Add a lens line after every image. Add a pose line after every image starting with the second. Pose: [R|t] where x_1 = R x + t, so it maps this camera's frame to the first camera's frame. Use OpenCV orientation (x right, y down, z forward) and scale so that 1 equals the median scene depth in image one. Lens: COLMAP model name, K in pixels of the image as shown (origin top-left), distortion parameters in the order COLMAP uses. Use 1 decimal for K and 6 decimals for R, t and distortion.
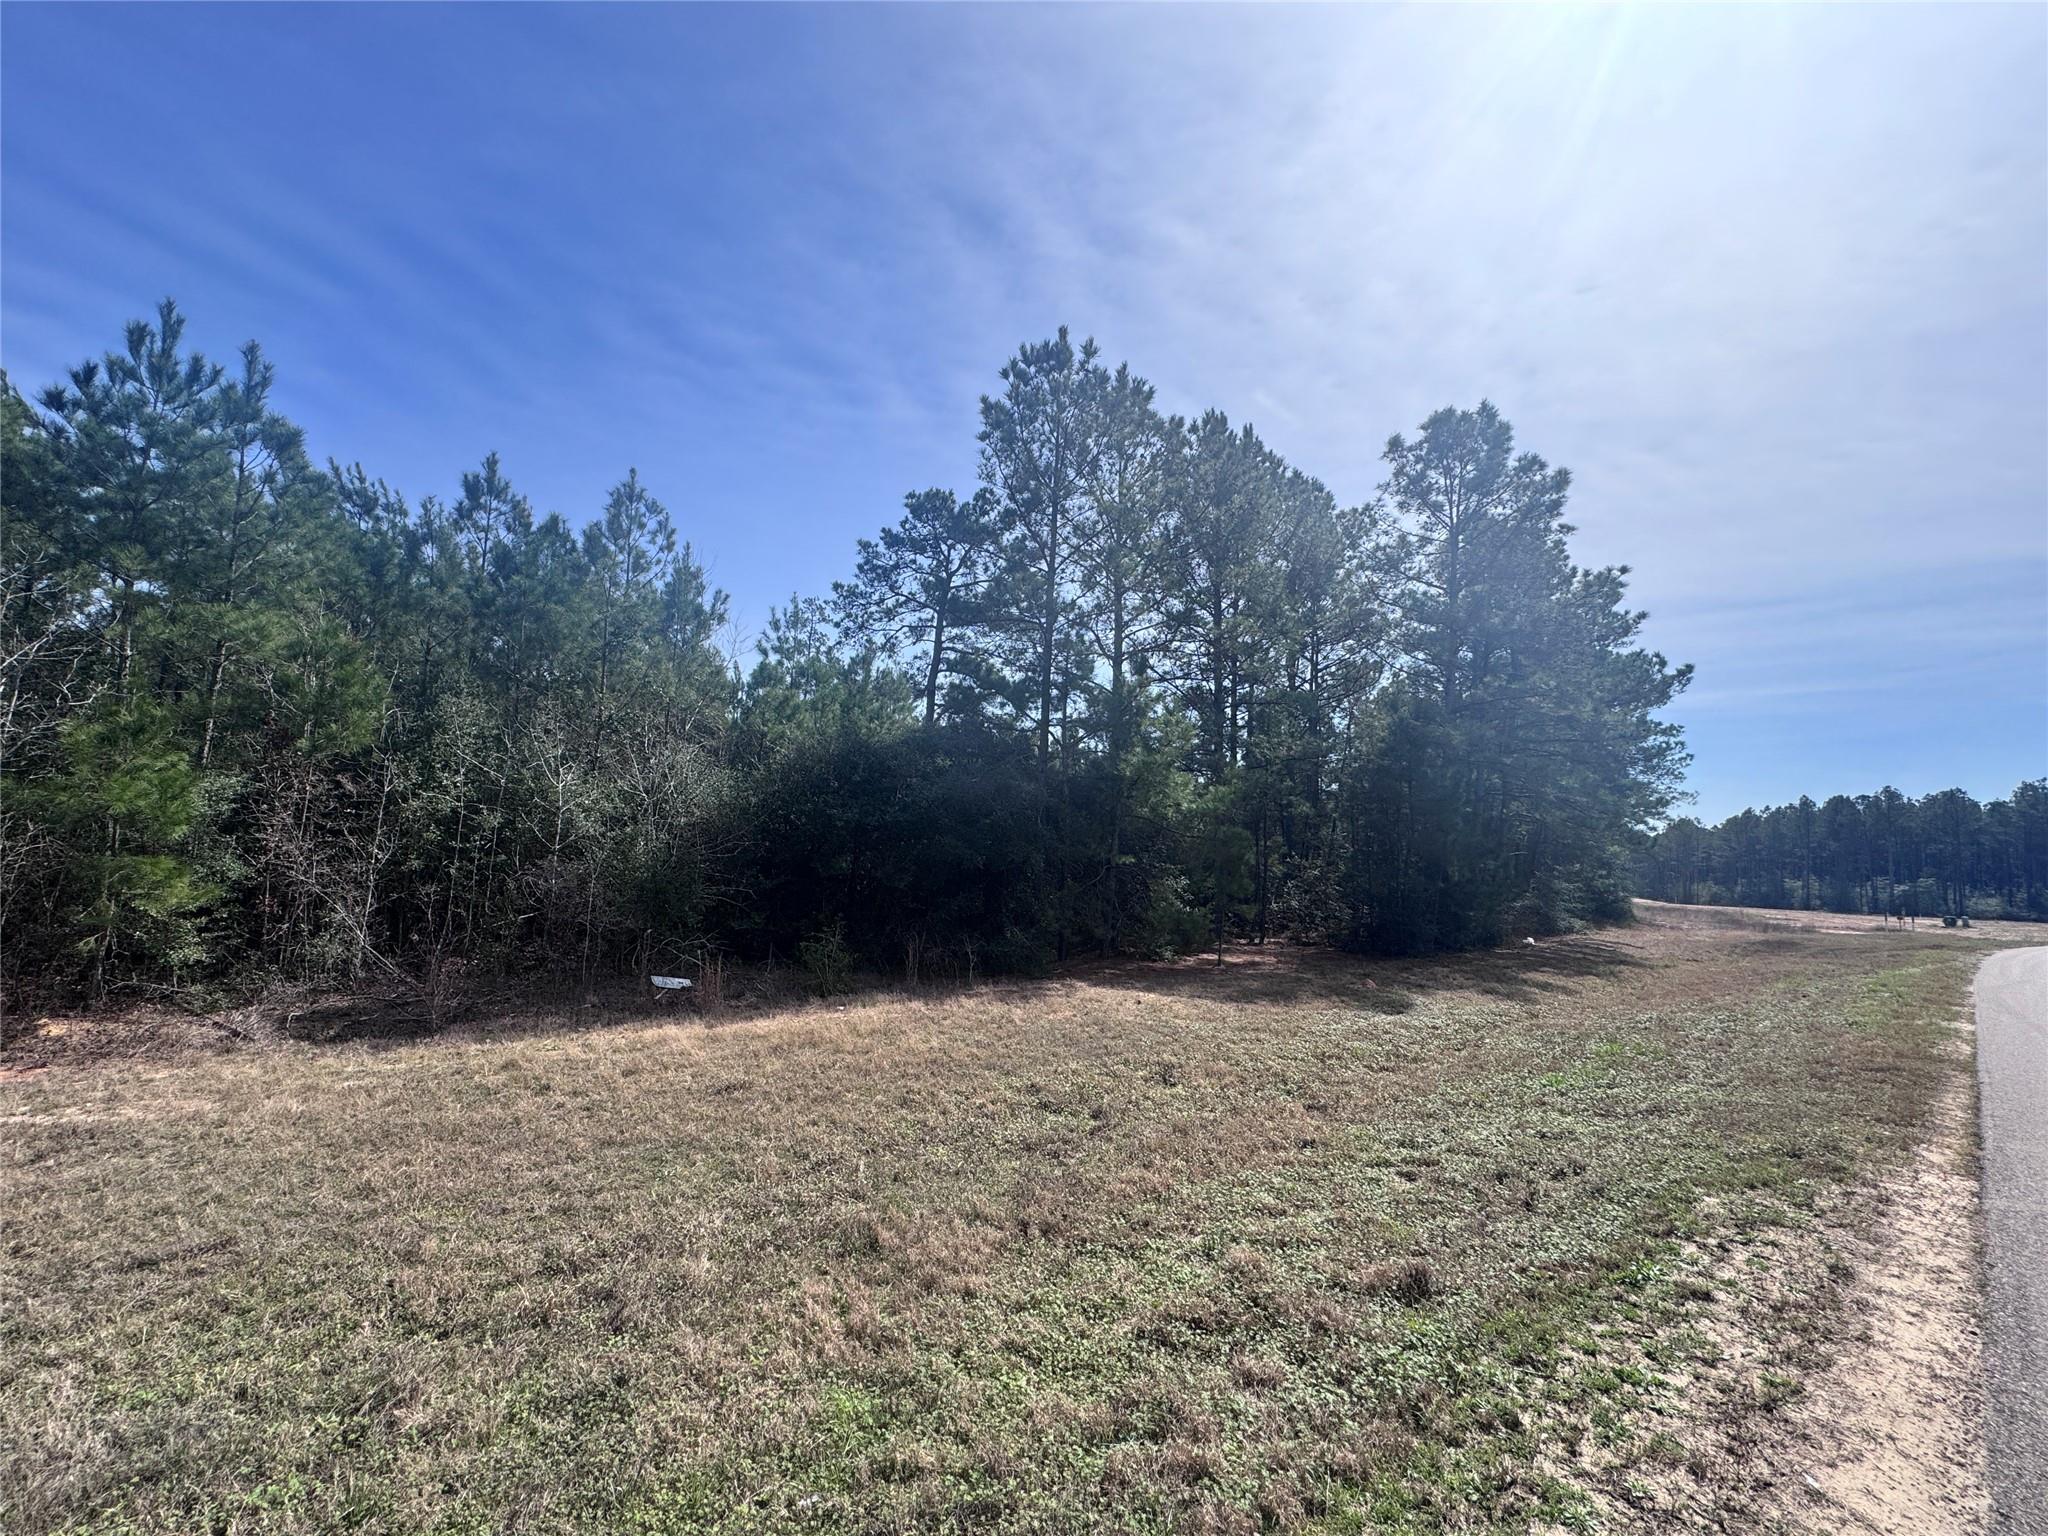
lens RADIAL K [[810.1, 0, 1027.3], [0, 810.1, 772.1], [0, 0, 1]] dist [-0.000787, -0.000392]
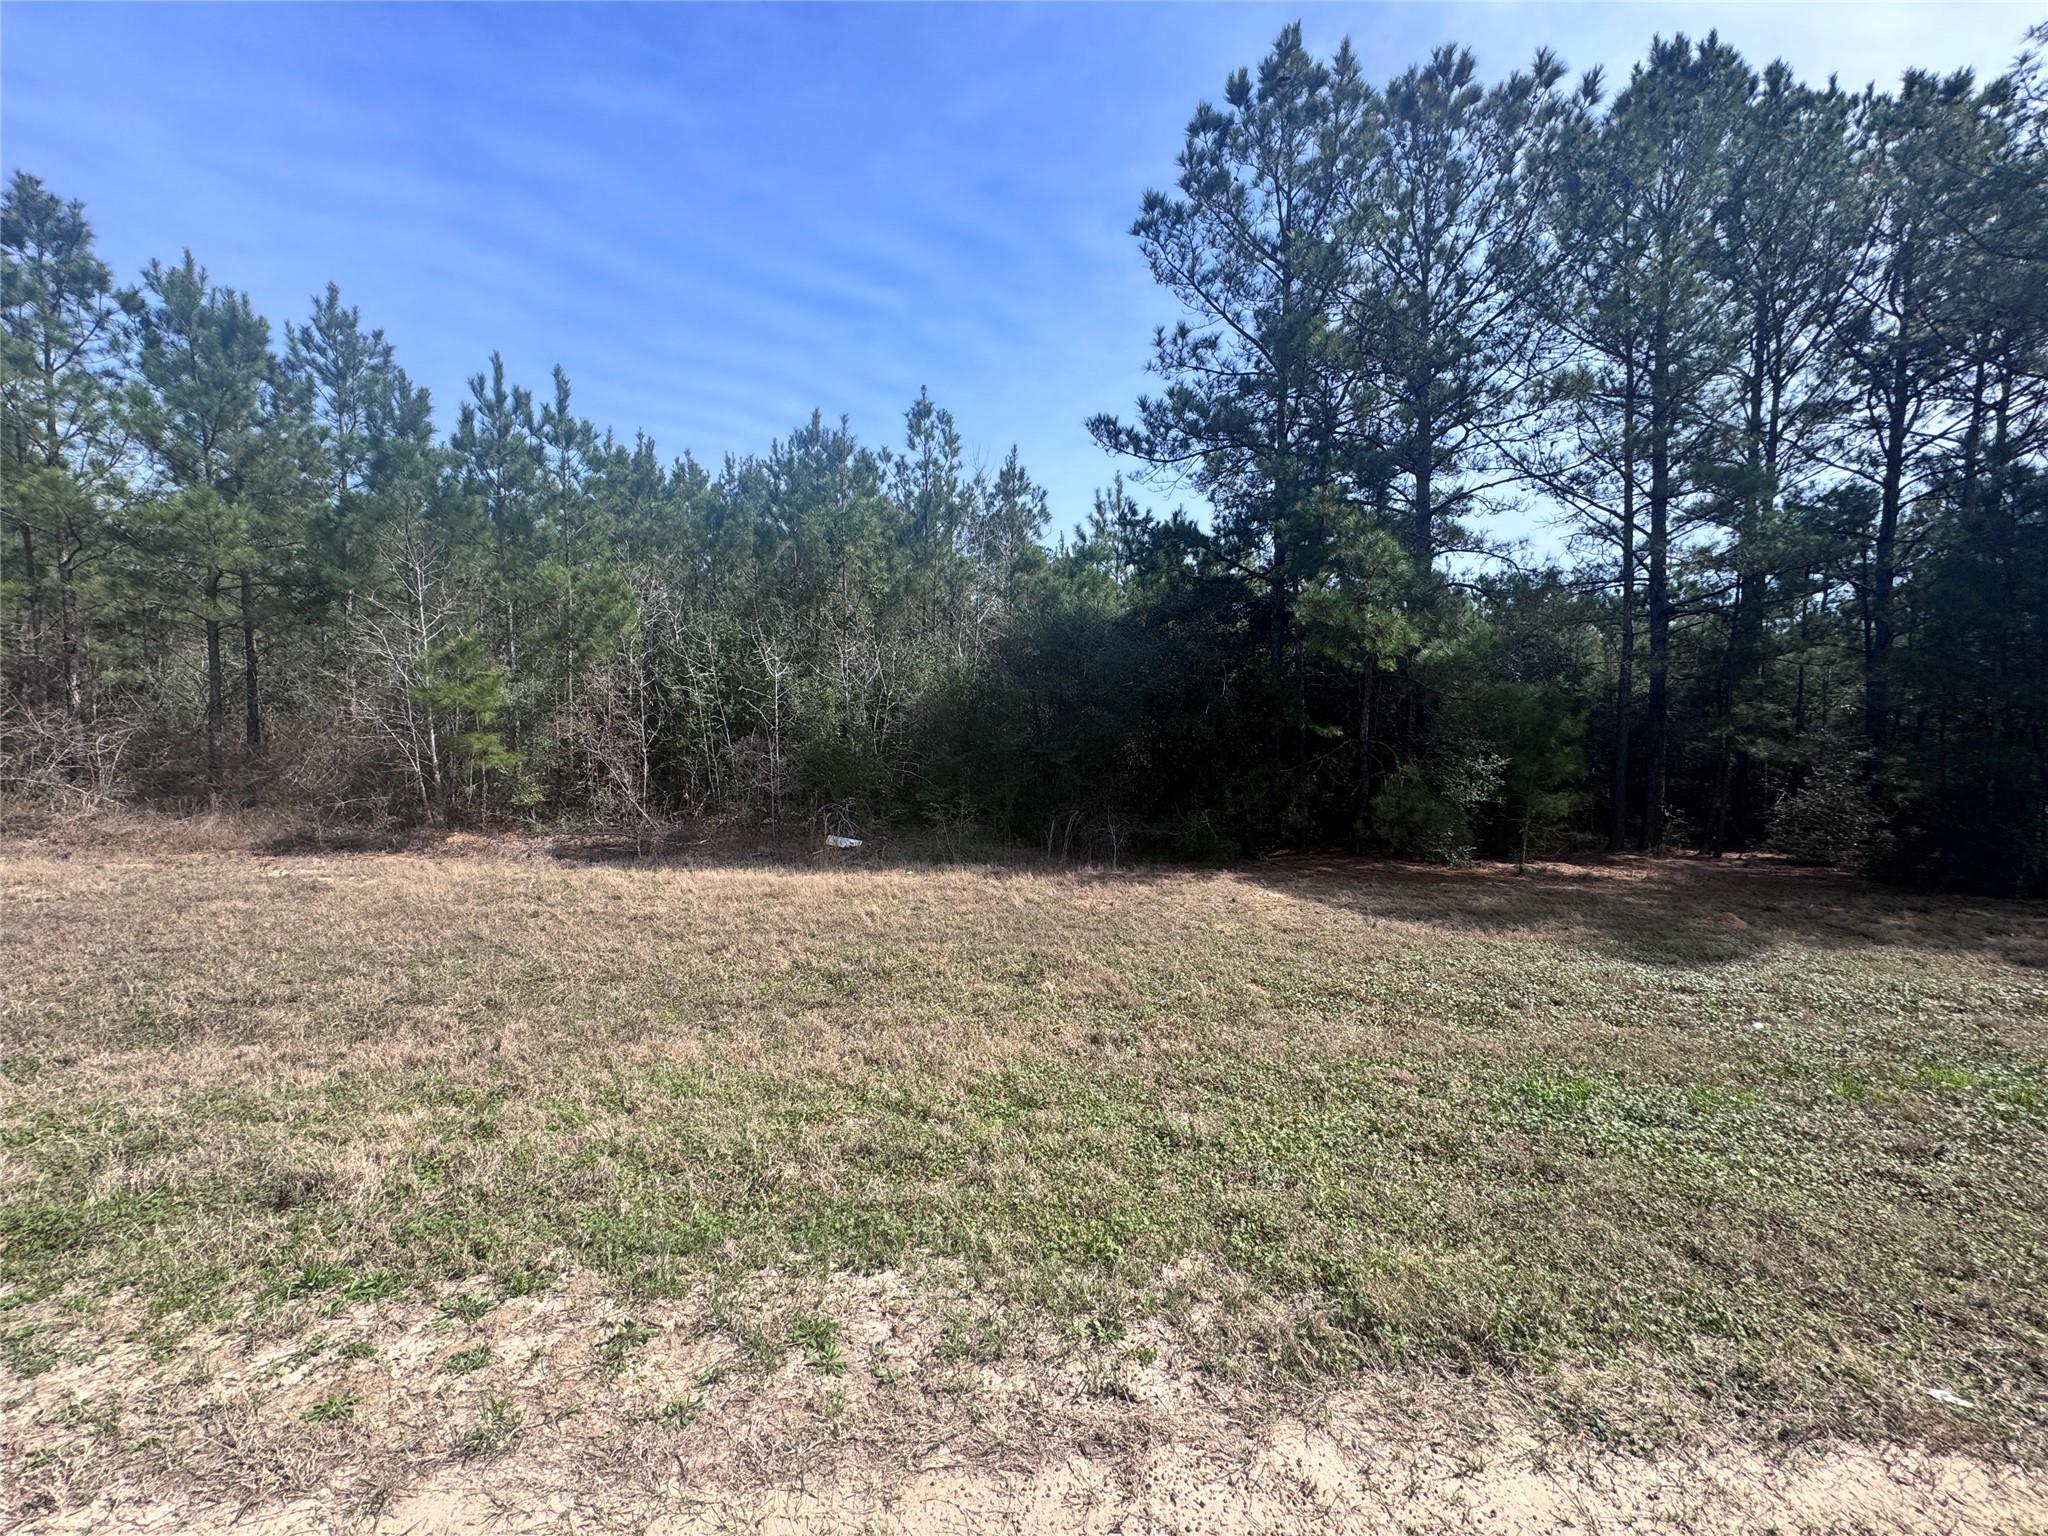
lens RADIAL K [[810.1, 0, 1027.6], [0, 810.1, 766.0], [0, 0, 1]] dist [-0.000787, -0.000392]
pose [[0.801148, 0.003712, -0.598455, 0.311587], [0.068958, 0.992748, 0.098471, 0.039633], [0.594481, -0.120158, 0.795082, 0.177335]]
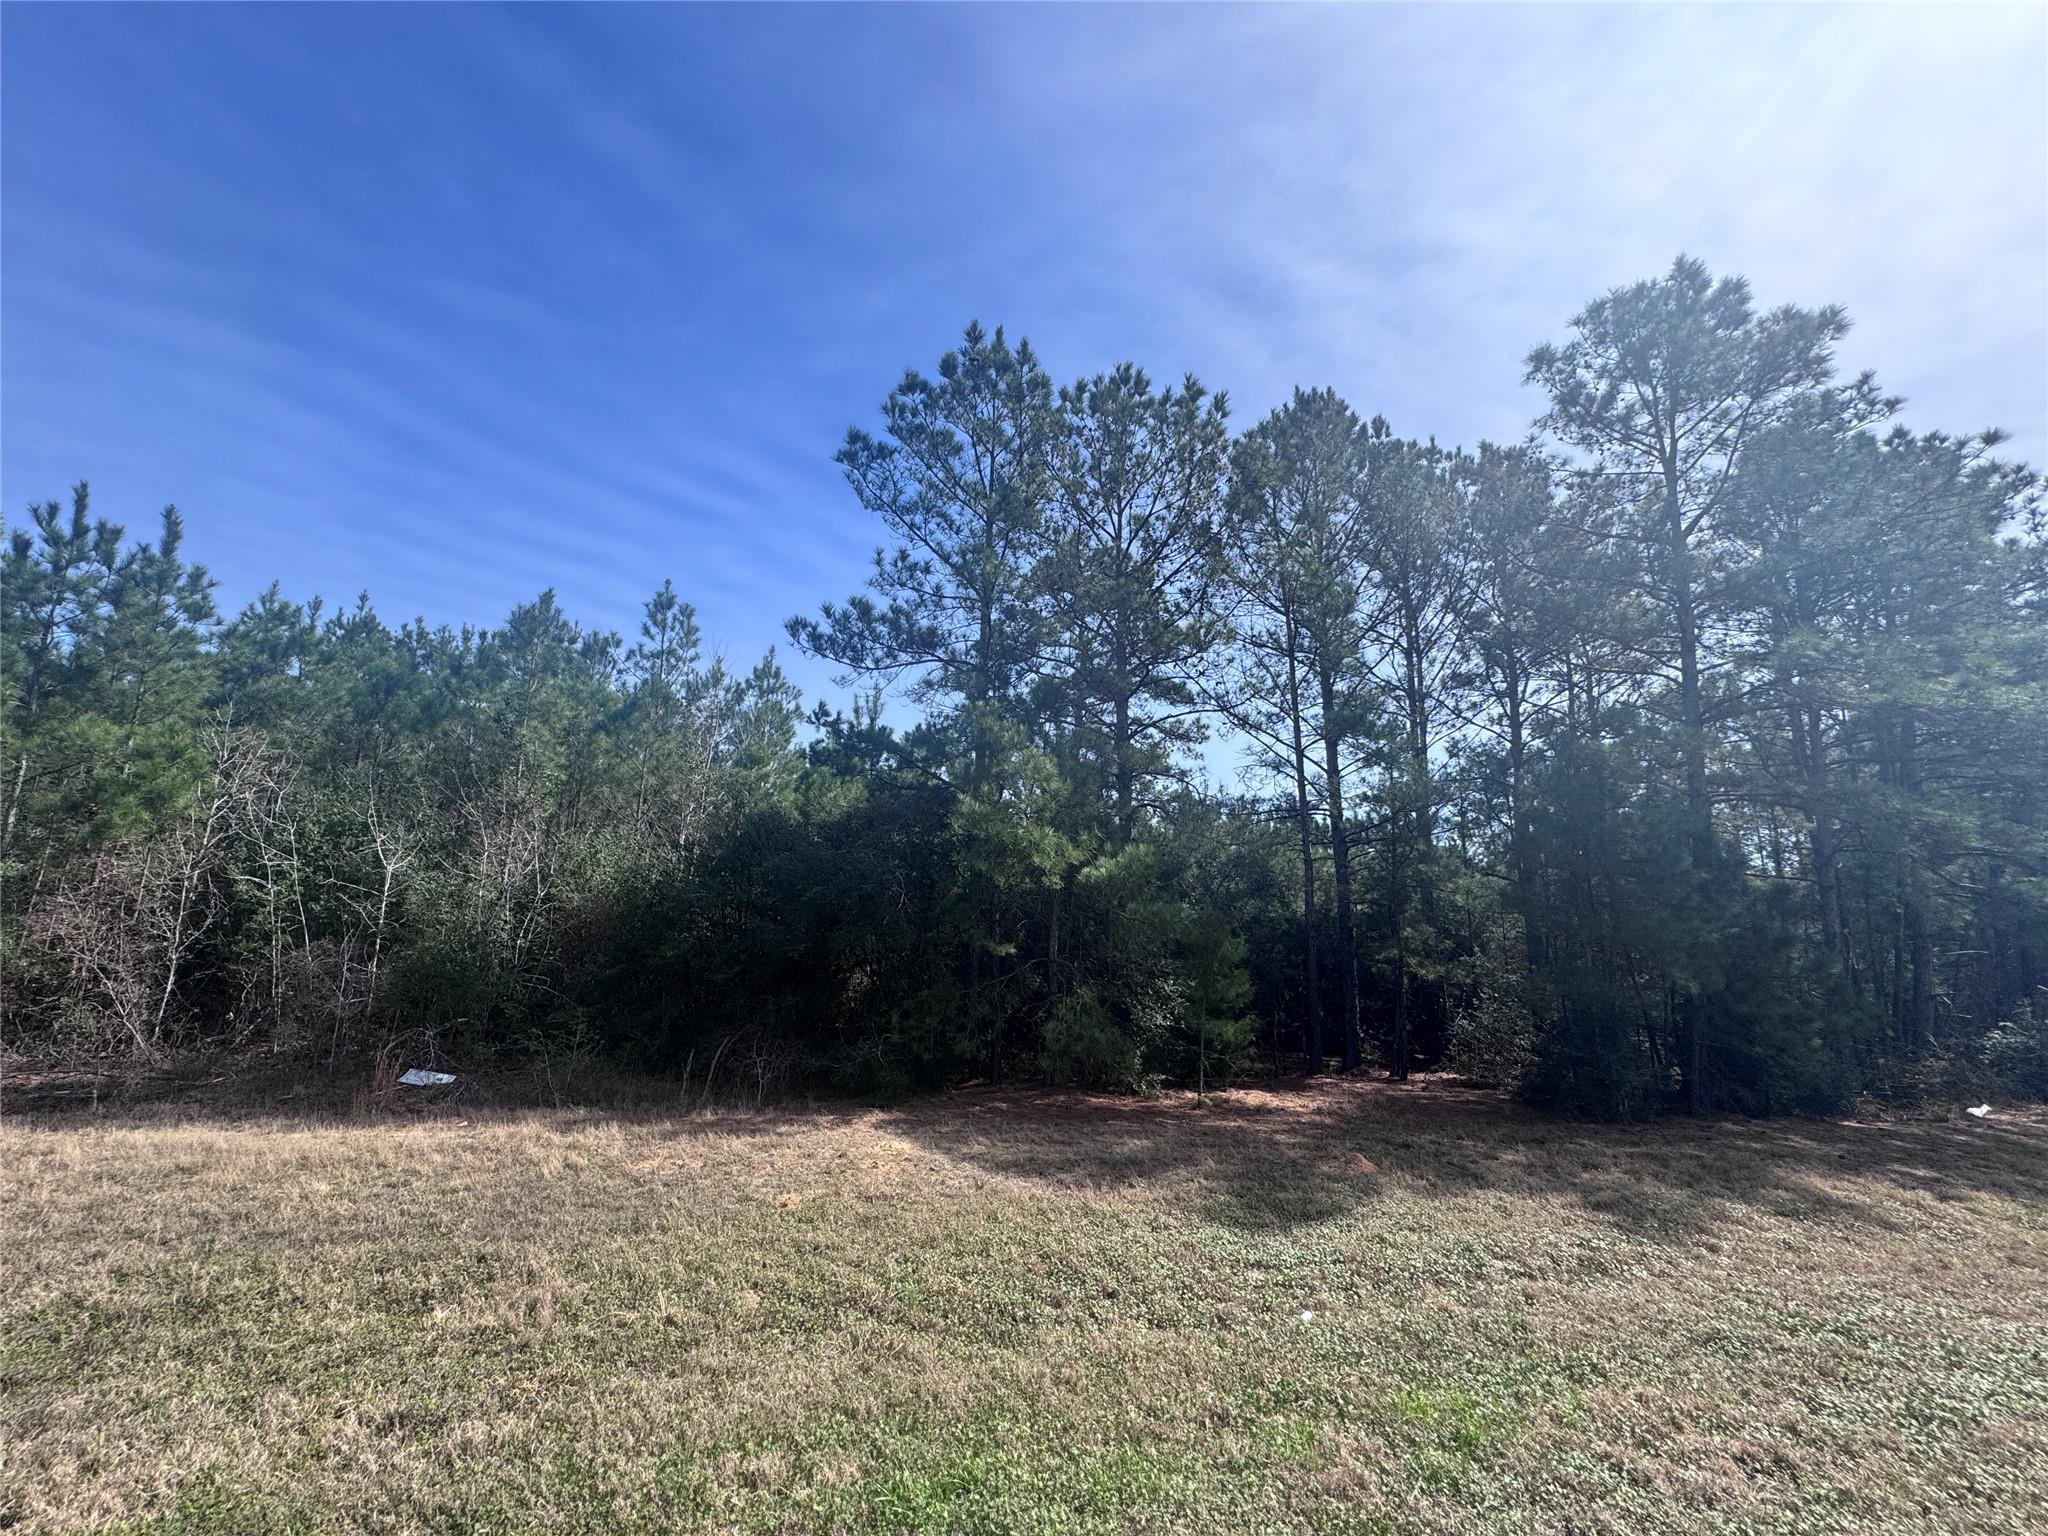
lens RADIAL K [[810.1, 0, 1022.0], [0, 810.1, 766.4], [0, 0, 1]] dist [-0.000787, -0.000392]
pose [[0.908805, -0.087529, -0.407937, 0.400227], [0.034139, 0.990068, -0.136379, 0.039200], [0.415822, 0.110015, 0.902767, 0.283248]]
